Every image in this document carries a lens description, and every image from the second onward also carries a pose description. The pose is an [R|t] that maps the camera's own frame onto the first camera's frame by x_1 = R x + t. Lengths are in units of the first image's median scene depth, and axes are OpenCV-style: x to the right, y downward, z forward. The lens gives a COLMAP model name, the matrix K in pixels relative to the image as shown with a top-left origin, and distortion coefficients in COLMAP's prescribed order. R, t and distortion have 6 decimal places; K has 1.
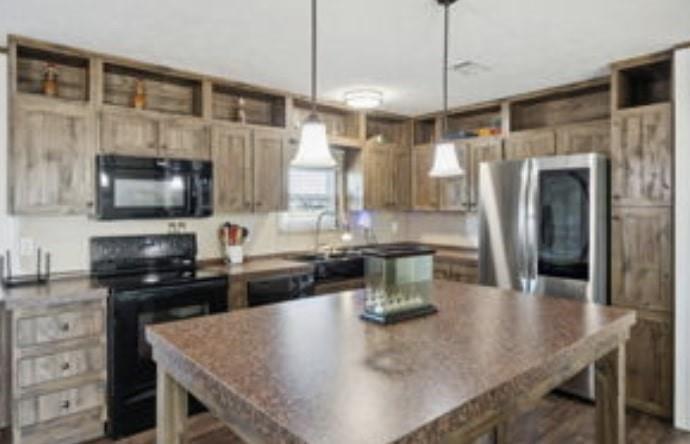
lens RADIAL K [[417.8, 0, 331.5], [0, 417.8, 208.5], [0, 0, 1]] dist [-0.002724, 0.000782]
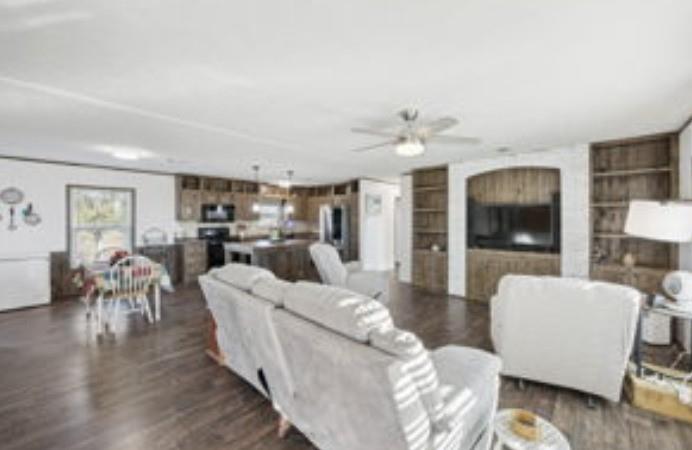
lens RADIAL K [[265.7, 0, 340.4], [0, 265.7, 222.5], [0, 0, 1]] dist [-0.000996, -0.000864]
pose [[0.992508, 0.001482, 0.122173, 0.312755], [-0.002897, 0.999931, 0.011407, -0.003433], [-0.122147, -0.011676, 0.992443, -1.287913]]
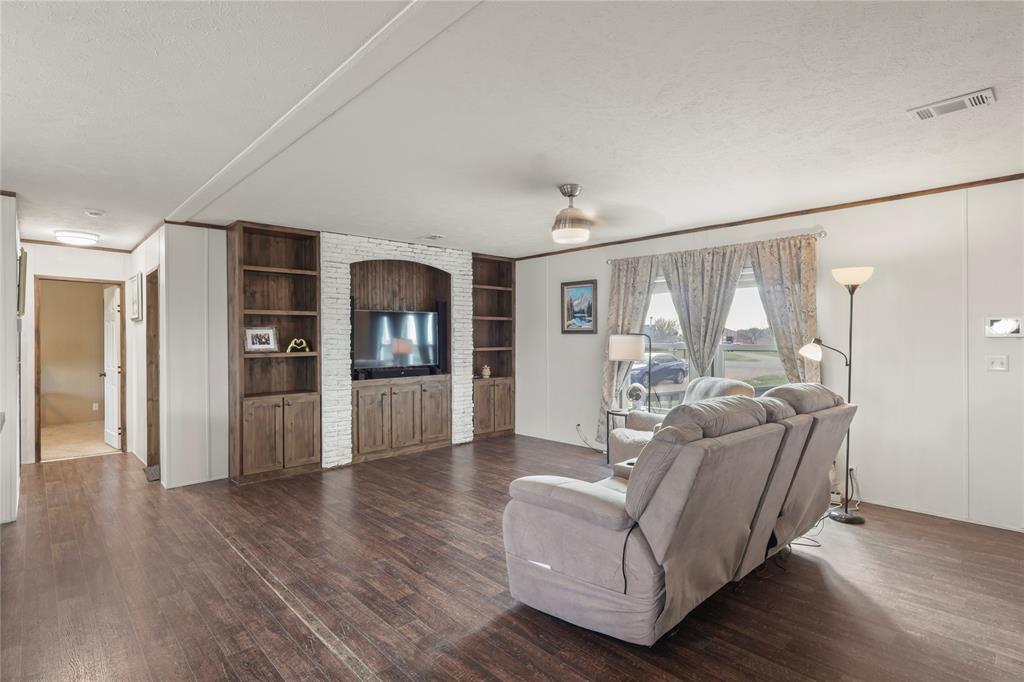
lens RADIAL K [[501.5, 0, 507.2], [0, 501.5, 338.2], [0, 0, 1]] dist [0.002912, -0.000676]
pose [[-0.047294, 0.004900, 0.998869, -0.546774], [0.008759, 0.999952, -0.004491, 0.027310], [-0.998843, 0.008537, -0.047334, -0.291675]]
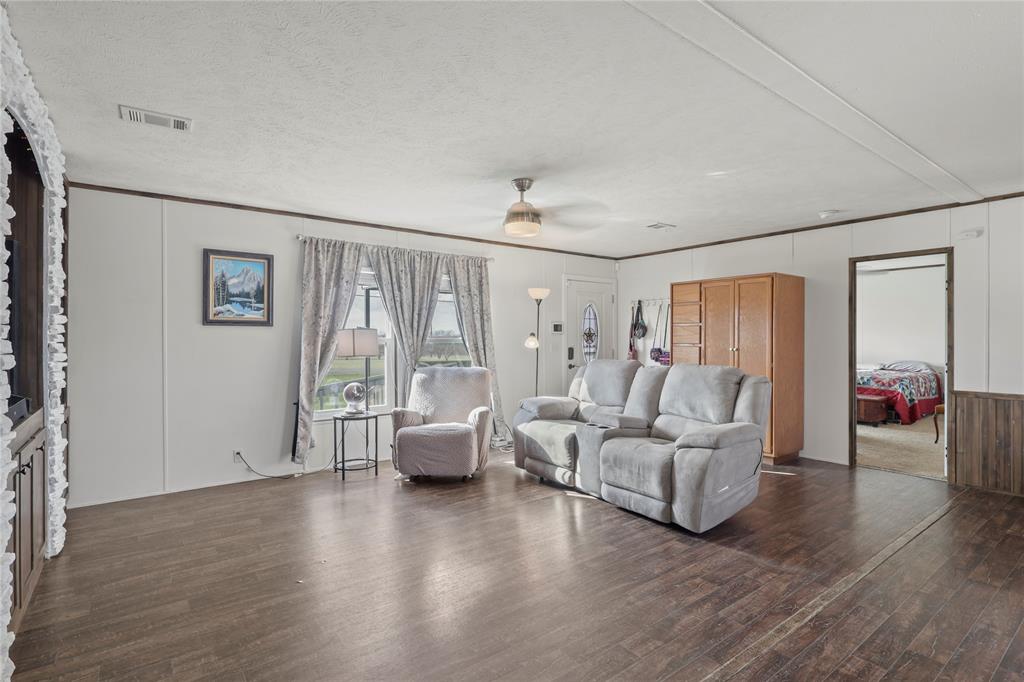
lens RADIAL K [[501.5, 0, 512.5], [0, 501.5, 335.0], [0, 0, 1]] dist [0.002912, -0.000676]
pose [[-0.997969, 0.005348, 0.063472, 0.559123], [0.005512, 0.999982, 0.002397, 0.030921], [-0.063458, 0.002742, -0.997981, 0.696616]]
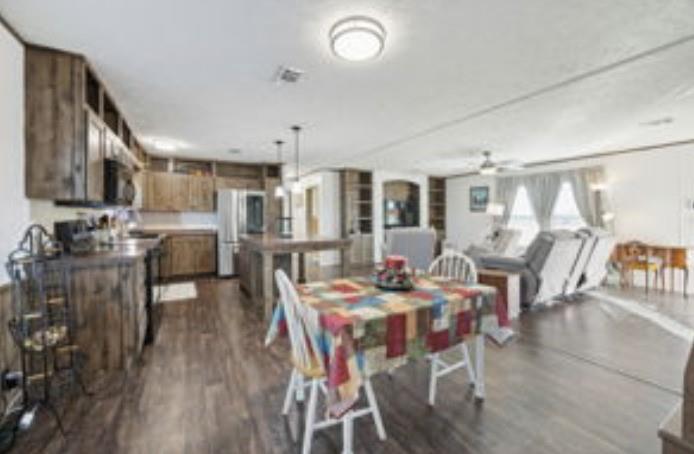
lens RADIAL K [[272.6, 0, 342.8], [0, 272.6, 216.3], [0, 0, 1]] dist [-0.000925, 0.000098]
pose [[0.188014, 0.005143, 0.982153, -1.189925], [0.004041, 0.999974, -0.006010, 0.063997], [-0.982158, 0.005098, 0.187989, 0.069817]]
